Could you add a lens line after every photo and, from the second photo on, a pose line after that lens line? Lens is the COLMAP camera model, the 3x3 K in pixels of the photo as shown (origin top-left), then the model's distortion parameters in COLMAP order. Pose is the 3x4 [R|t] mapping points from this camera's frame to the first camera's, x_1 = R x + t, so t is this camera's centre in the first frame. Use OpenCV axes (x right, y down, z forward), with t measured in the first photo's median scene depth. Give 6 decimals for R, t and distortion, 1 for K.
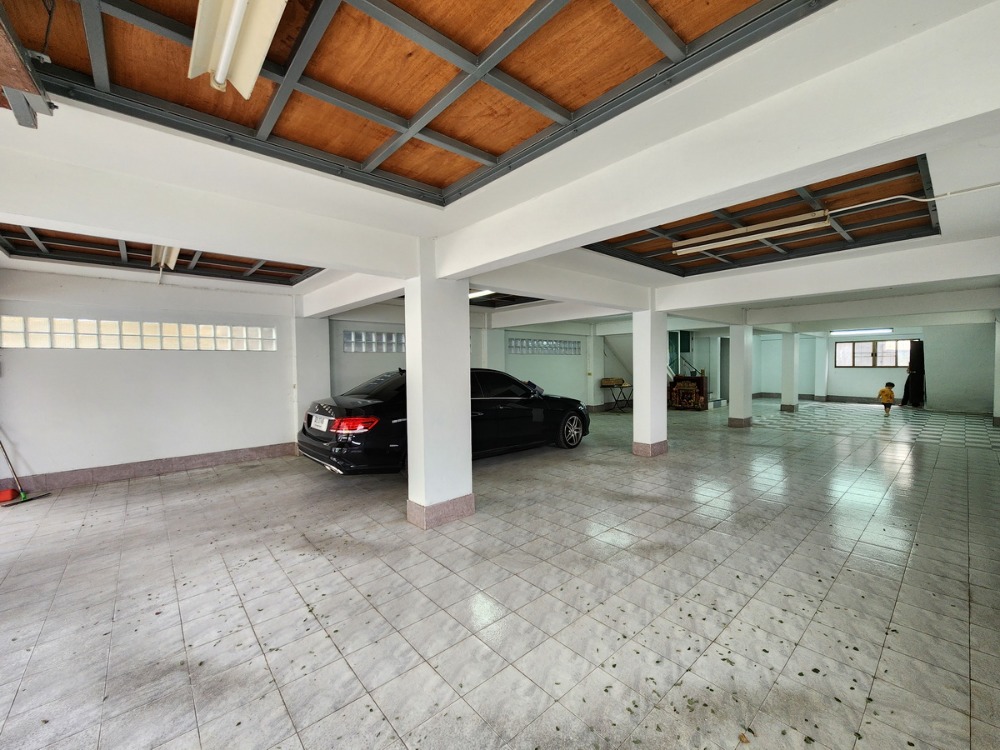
lens RADIAL K [[407.7, 0, 500.0], [0, 407.7, 375.0], [0, 0, 1]] dist [0.001334, -0.000091]
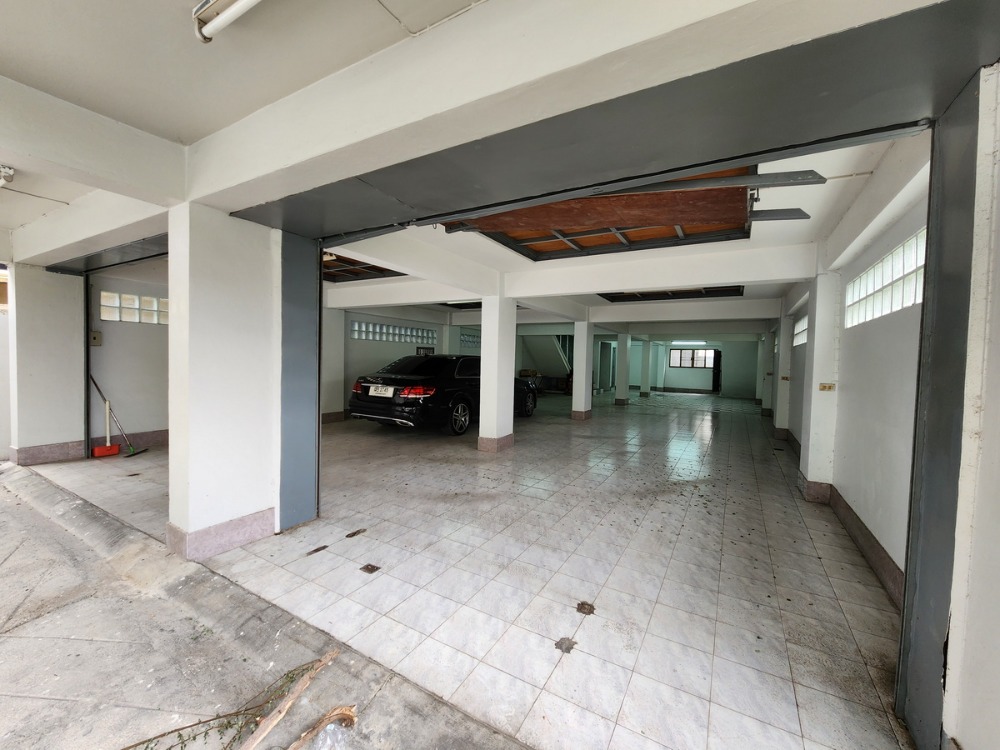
lens RADIAL K [[407.7, 0, 500.0], [0, 407.7, 375.0], [0, 0, 1]] dist [0.001334, -0.000091]
pose [[0.946310, 0.024007, 0.322368, -0.280184], [-0.027348, 0.999609, 0.005841, 0.024969], [-0.322102, -0.014343, 0.946596, -0.212271]]
